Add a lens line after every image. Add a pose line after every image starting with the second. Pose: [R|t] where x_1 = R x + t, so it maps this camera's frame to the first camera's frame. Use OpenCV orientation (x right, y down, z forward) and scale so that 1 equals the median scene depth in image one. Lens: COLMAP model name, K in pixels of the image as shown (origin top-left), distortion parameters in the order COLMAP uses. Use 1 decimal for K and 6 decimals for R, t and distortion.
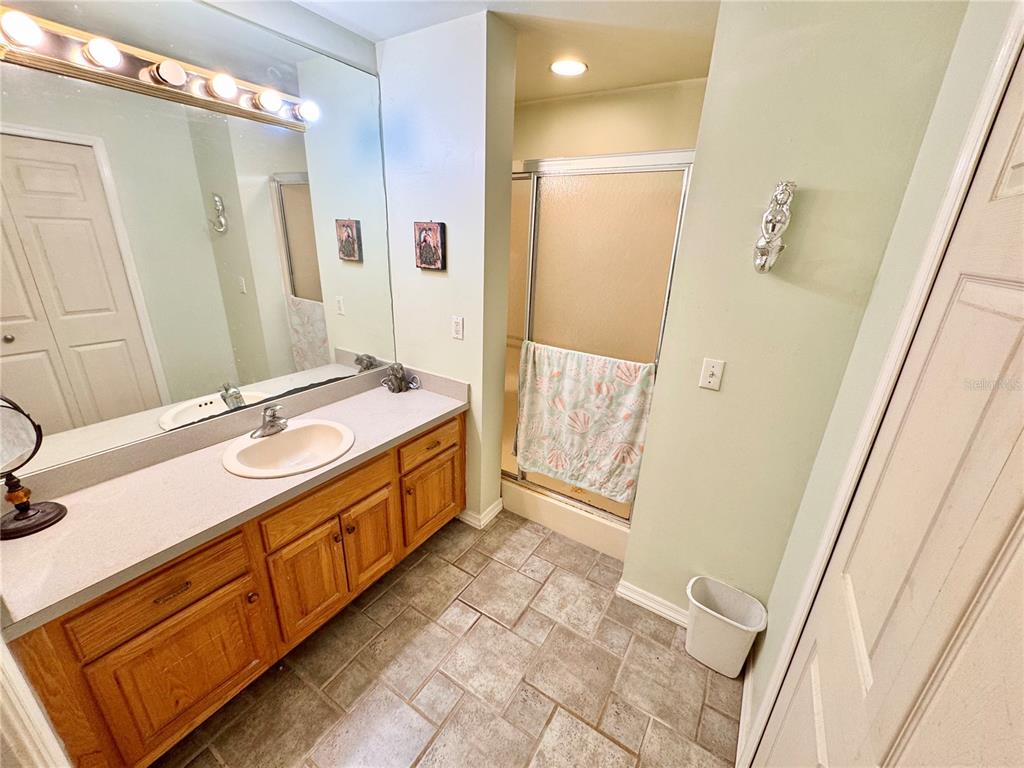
lens RADIAL K [[409.2, 0, 510.8], [0, 409.2, 384.4], [0, 0, 1]] dist [-0.005227, 0.000093]
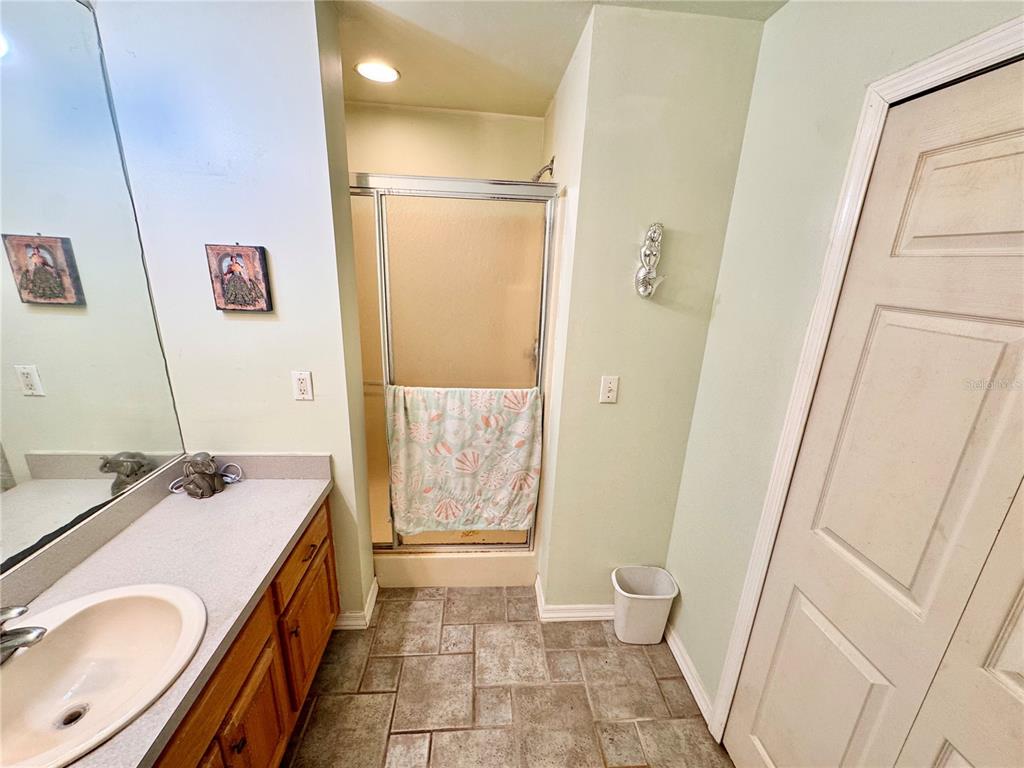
lens RADIAL K [[409.2, 0, 510.8], [0, 409.2, 384.4], [0, 0, 1]] dist [-0.005227, 0.000093]
pose [[0.799760, -0.179141, 0.572968, -0.255830], [0.195534, 0.980124, 0.033509, -0.093244], [-0.567583, 0.085235, 0.818892, 0.179948]]
